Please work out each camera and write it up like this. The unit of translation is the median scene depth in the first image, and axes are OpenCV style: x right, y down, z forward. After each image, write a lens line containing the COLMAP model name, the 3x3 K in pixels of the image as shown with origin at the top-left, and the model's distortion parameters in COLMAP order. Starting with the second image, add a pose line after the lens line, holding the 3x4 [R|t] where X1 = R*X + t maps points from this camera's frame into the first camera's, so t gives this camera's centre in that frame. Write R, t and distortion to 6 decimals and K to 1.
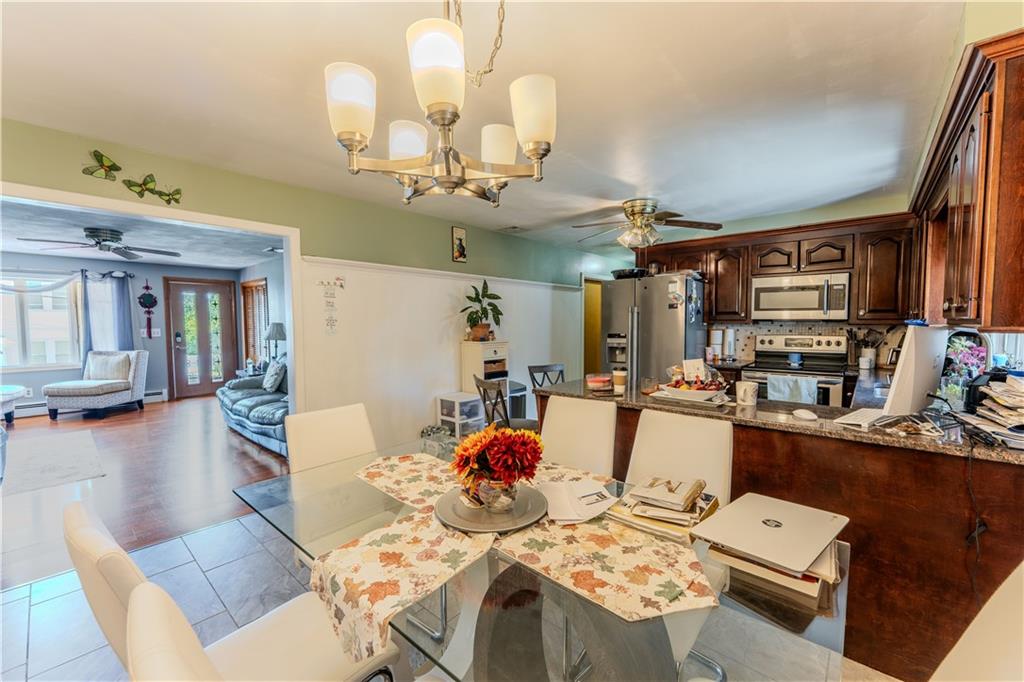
lens RADIAL K [[411.5, 0, 508.5], [0, 411.5, 343.8], [0, 0, 1]] dist [0.002169, -0.000304]
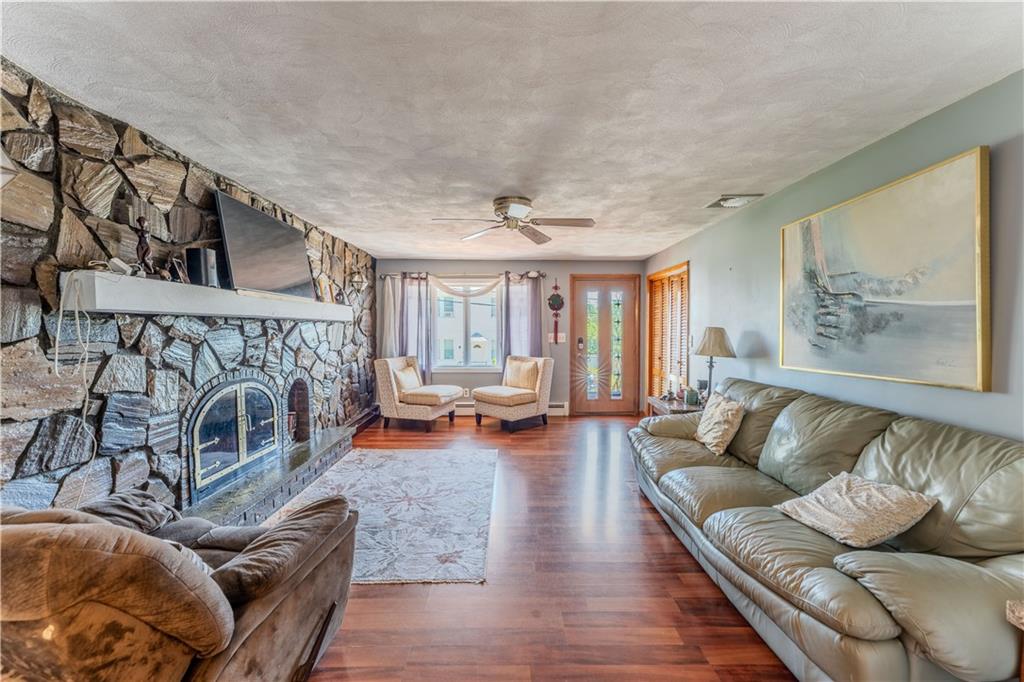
lens RADIAL K [[411.5, 0, 510.5], [0, 411.5, 340.4], [0, 0, 1]] dist [0.002169, -0.000304]
pose [[0.672909, 0.028009, -0.739195, -0.281239], [-0.043234, 0.999064, -0.001502, -0.015904], [0.738461, 0.032969, 0.673490, 0.331129]]
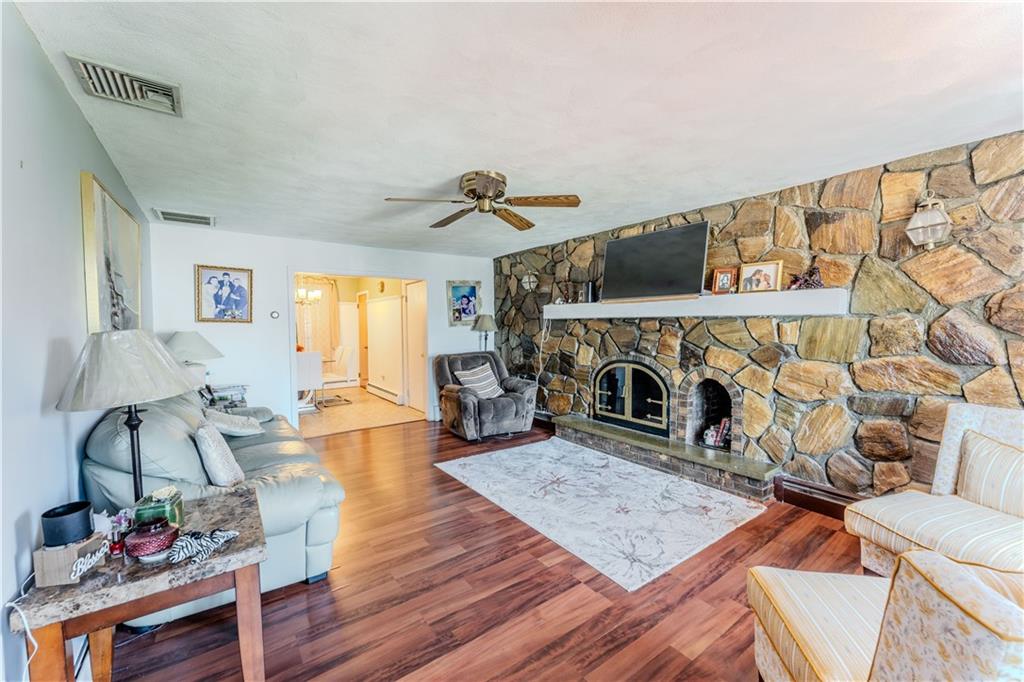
lens RADIAL K [[411.5, 0, 514.5], [0, 411.5, 340.1], [0, 0, 1]] dist [0.002169, -0.000304]
pose [[-0.978088, 0.003511, 0.208164, -0.923743], [0.023171, 0.995482, 0.092084, -0.070407], [-0.206900, 0.094889, -0.973750, 1.316139]]
